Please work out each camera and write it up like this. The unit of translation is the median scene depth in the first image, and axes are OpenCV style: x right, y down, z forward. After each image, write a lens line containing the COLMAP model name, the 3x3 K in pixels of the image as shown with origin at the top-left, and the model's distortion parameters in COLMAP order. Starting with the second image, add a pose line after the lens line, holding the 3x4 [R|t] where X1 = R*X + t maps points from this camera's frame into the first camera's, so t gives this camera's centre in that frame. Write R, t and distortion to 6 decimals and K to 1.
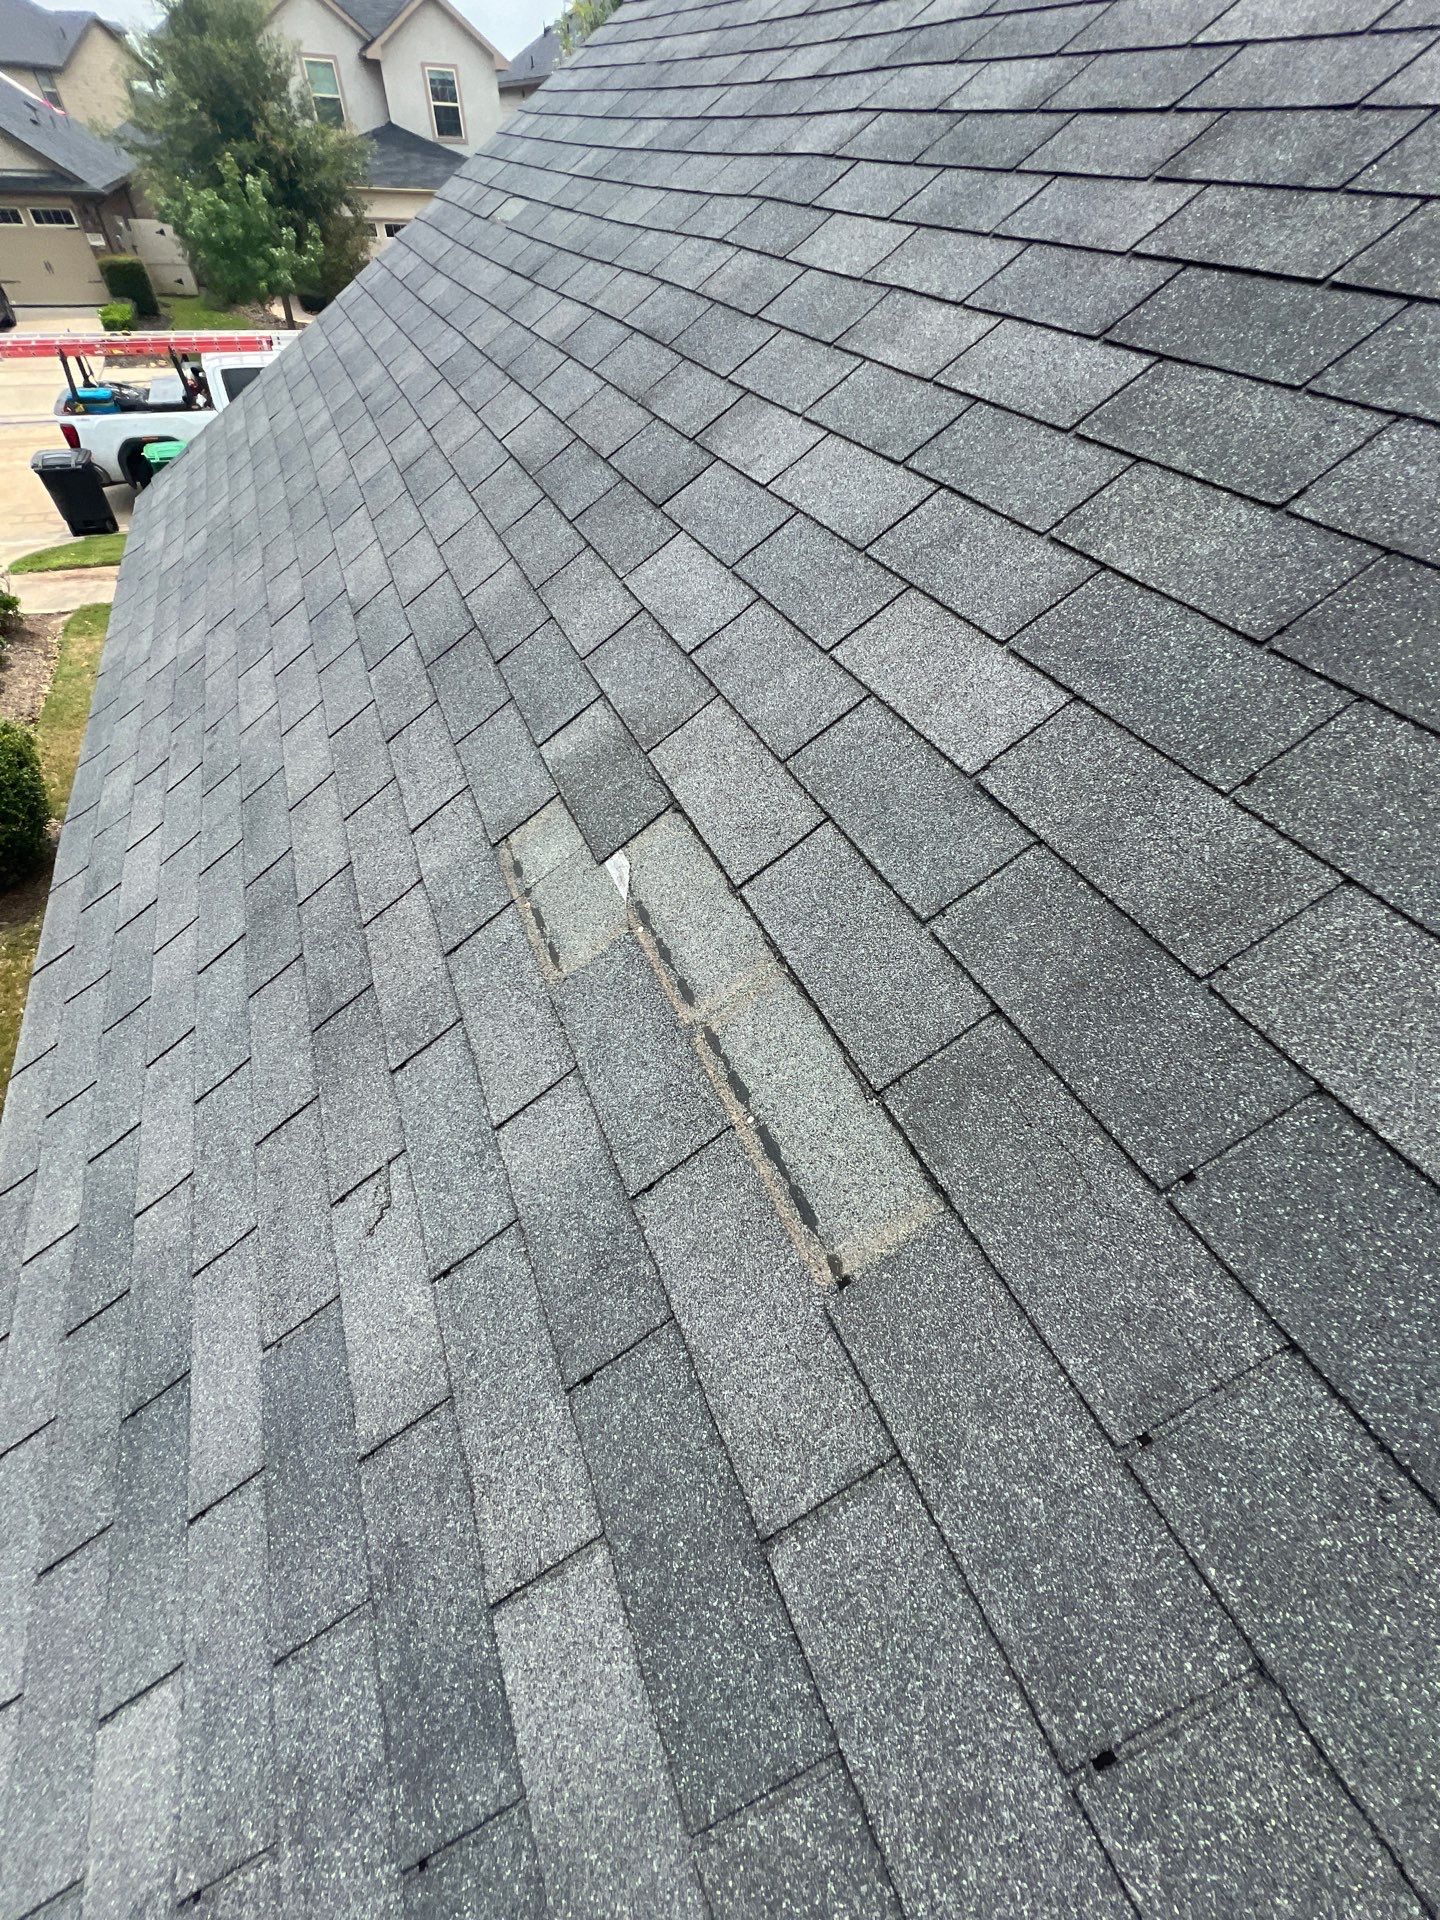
lens RADIAL K [[769.4, 0, 724.6], [0, 769.4, 960.2], [0, 0, 1]] dist [-0.002668, 0.000343]
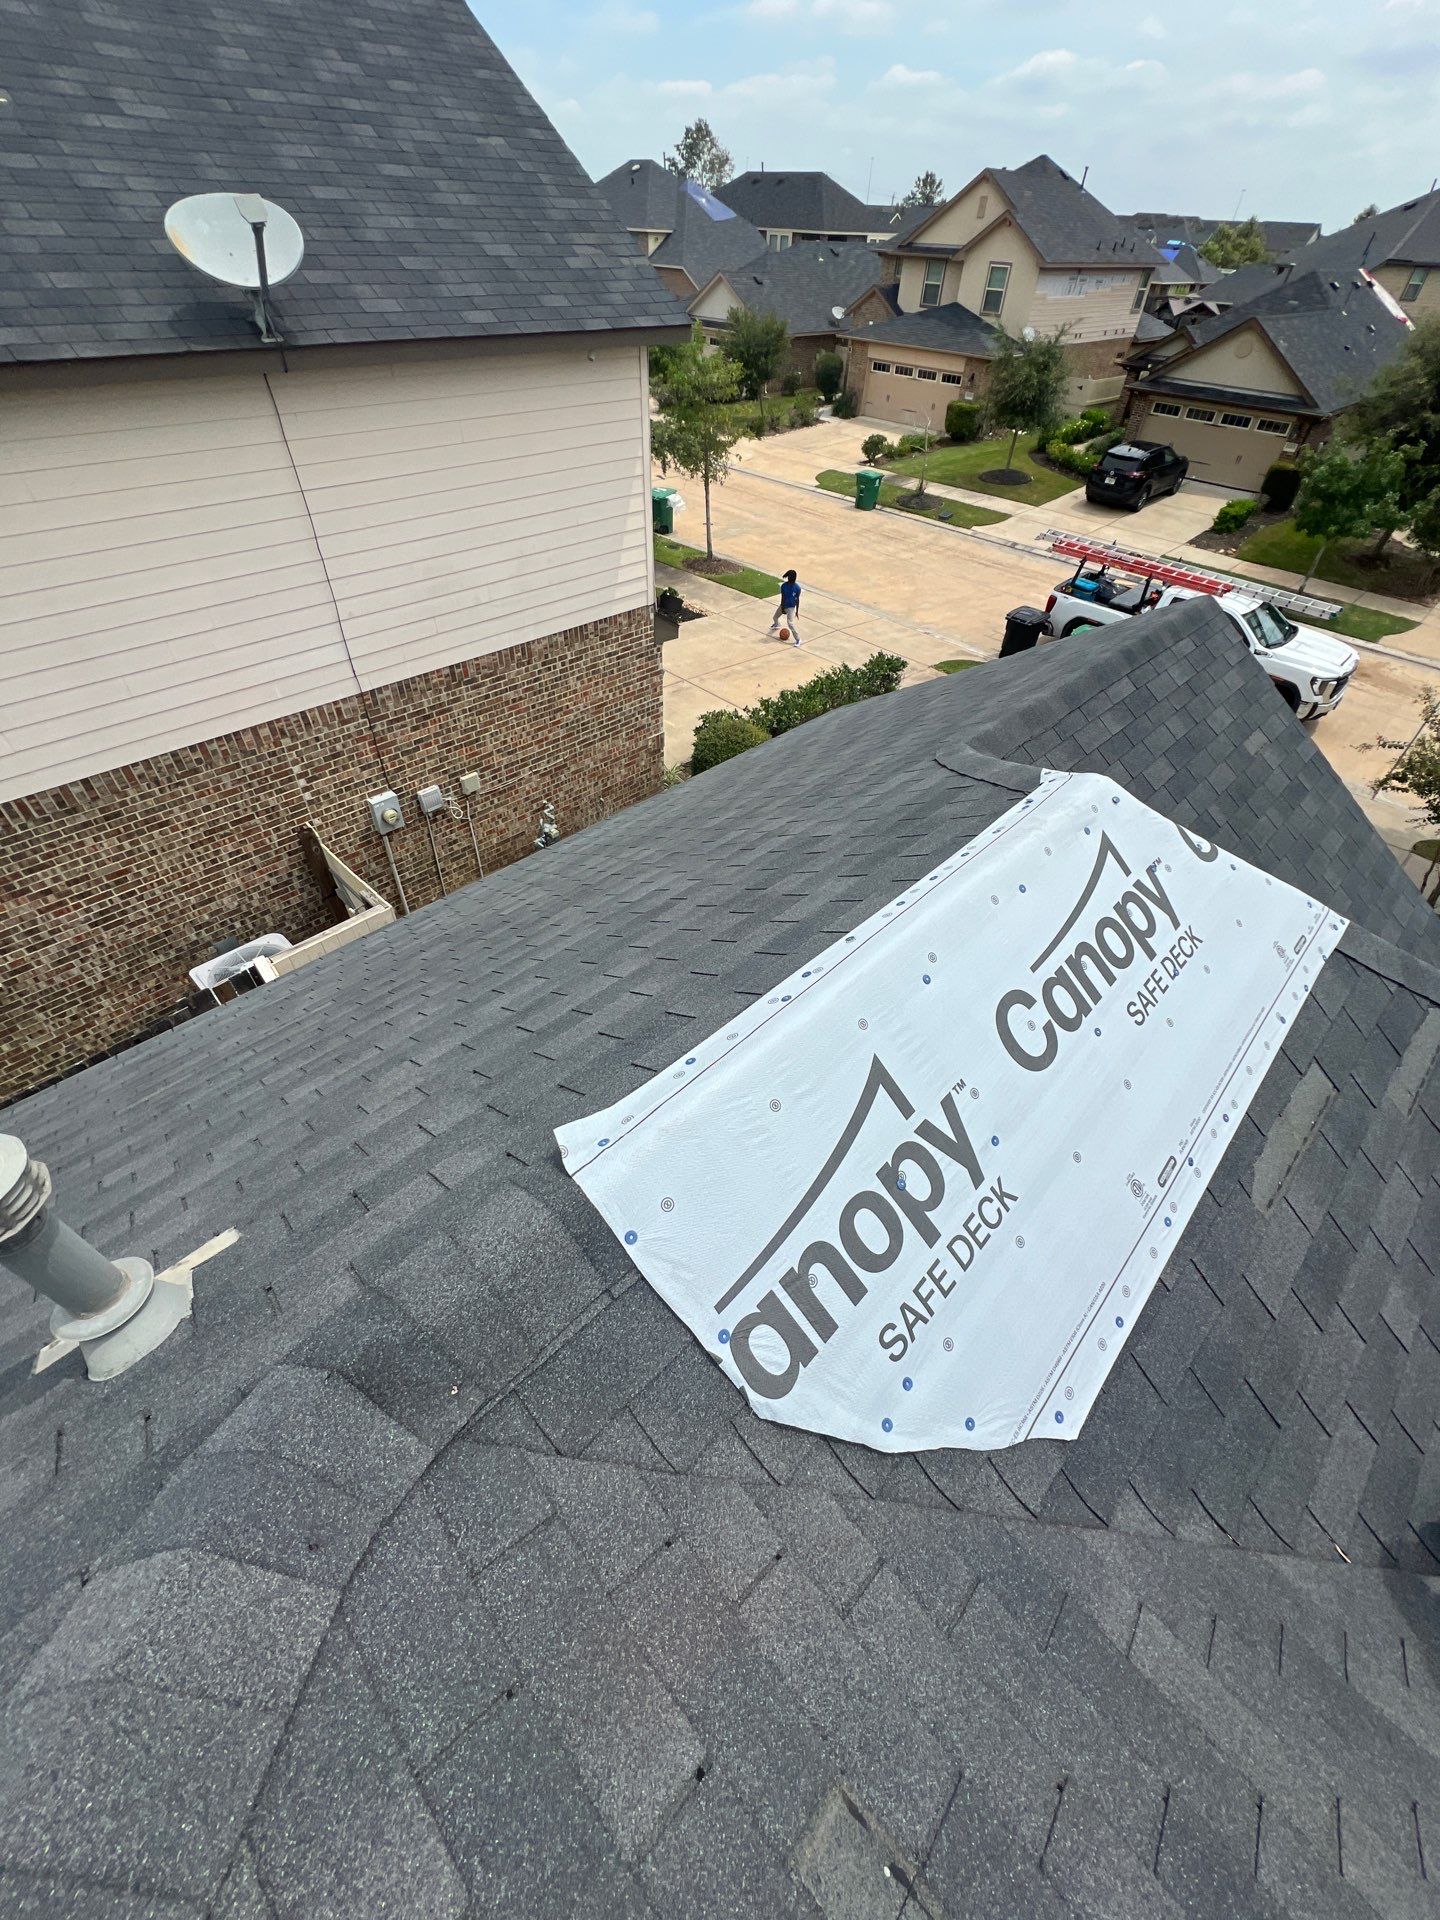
lens RADIAL K [[769.4, 0, 724.5], [0, 769.4, 960.7], [0, 0, 1]] dist [-0.002668, 0.000343]
pose [[0.359832, 0.629961, -0.688237, 0.347624], [-0.690185, 0.676083, 0.257985, -0.179479], [0.627826, 0.382180, 0.678066, -0.108728]]
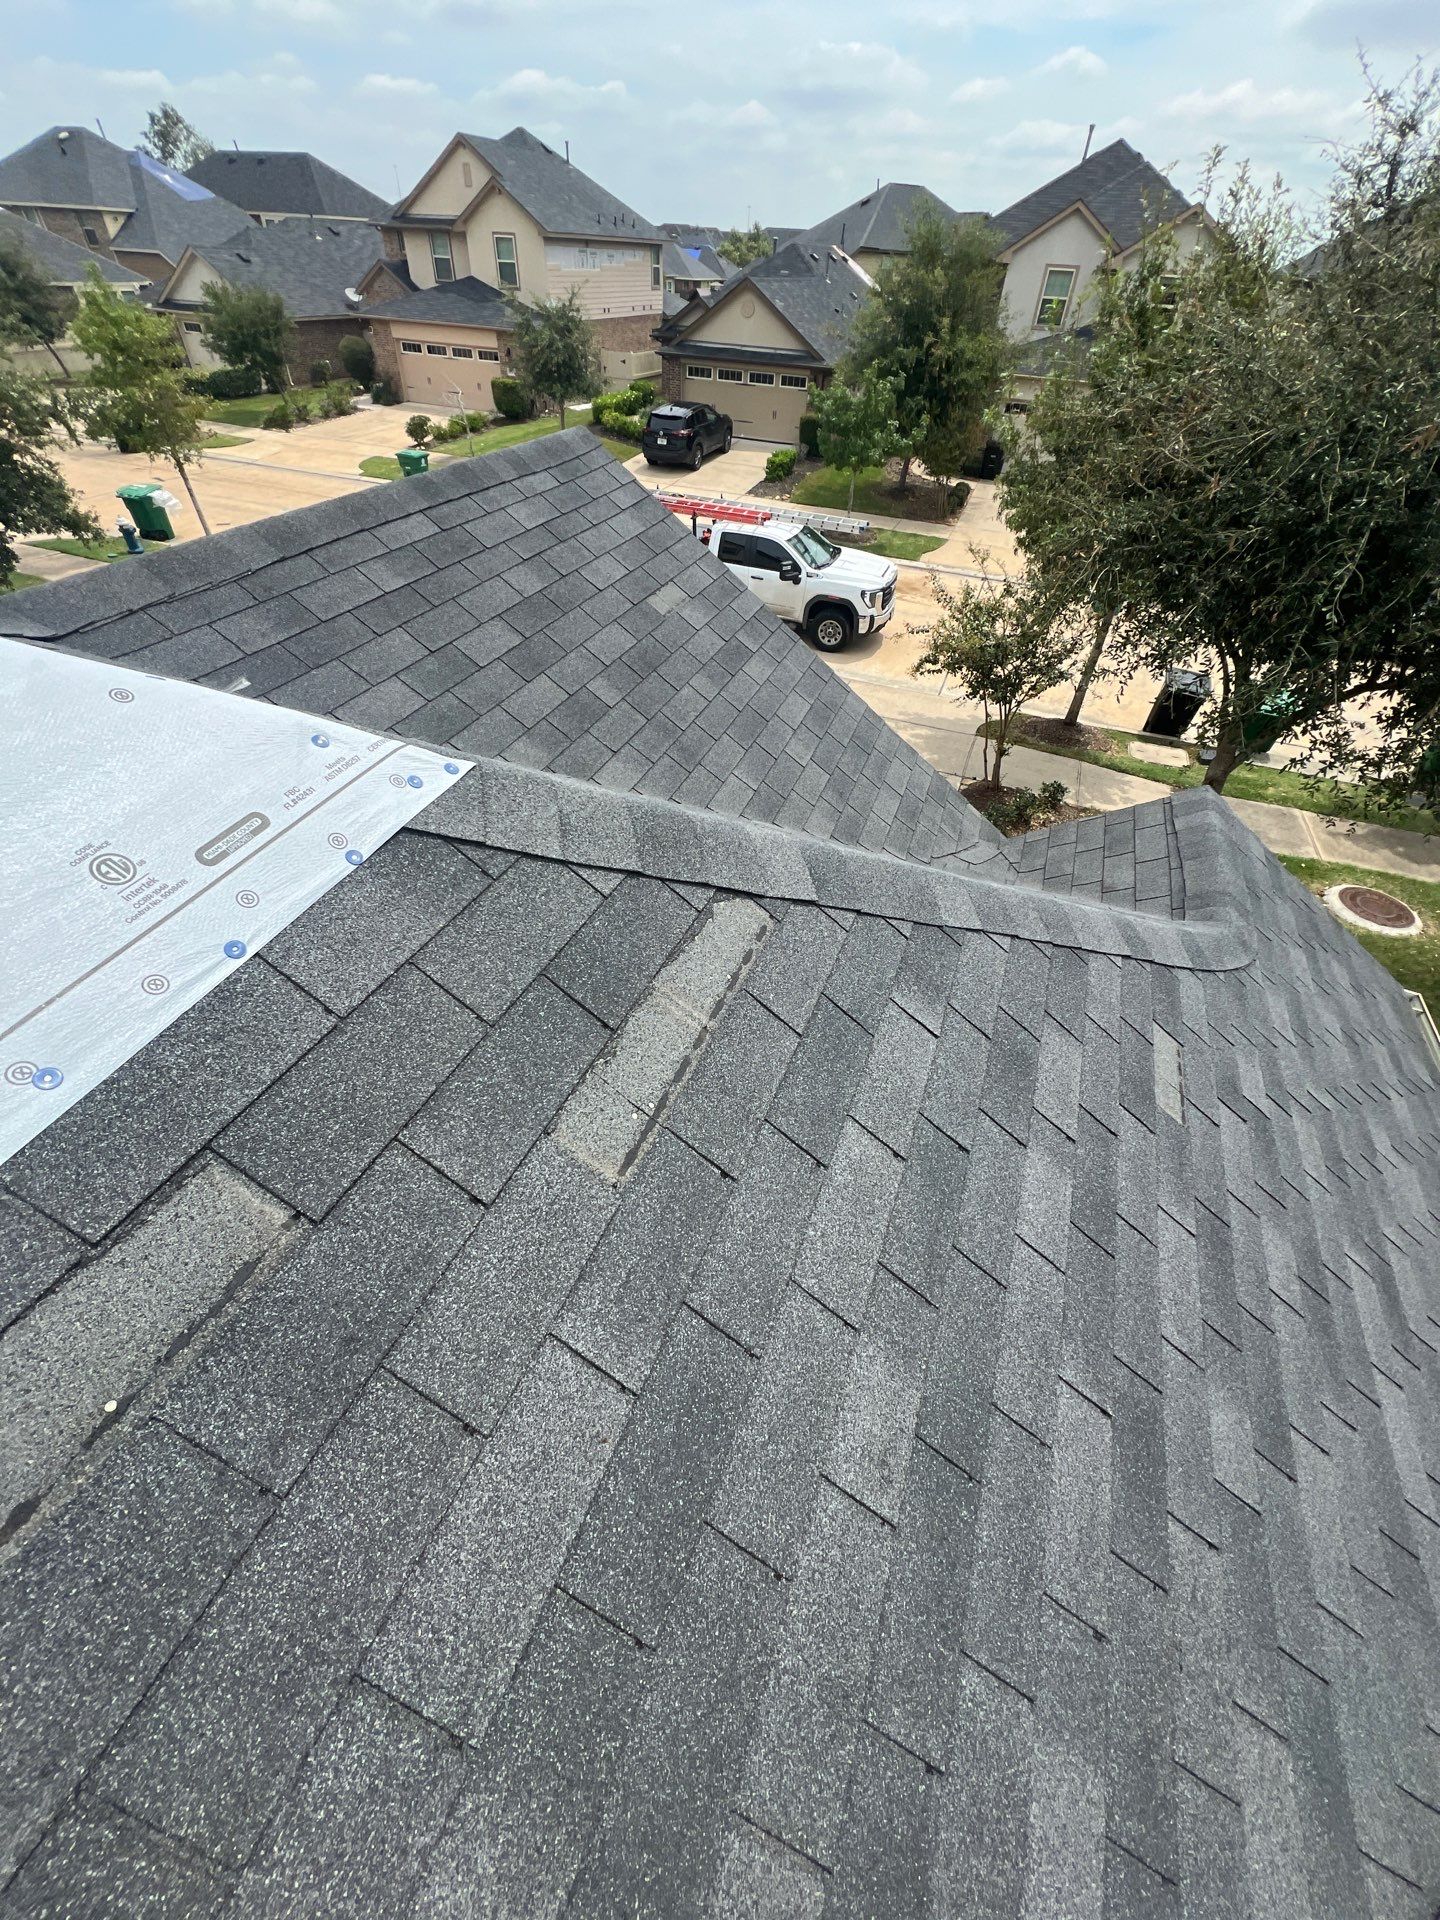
lens RADIAL K [[769.4, 0, 721.1], [0, 769.4, 960.1], [0, 0, 1]] dist [-0.002668, 0.000343]
pose [[0.708515, 0.471399, -0.525157, 0.339890], [-0.520566, 0.851562, 0.062071, -0.261026], [0.476464, 0.229400, 0.848739, 0.099795]]
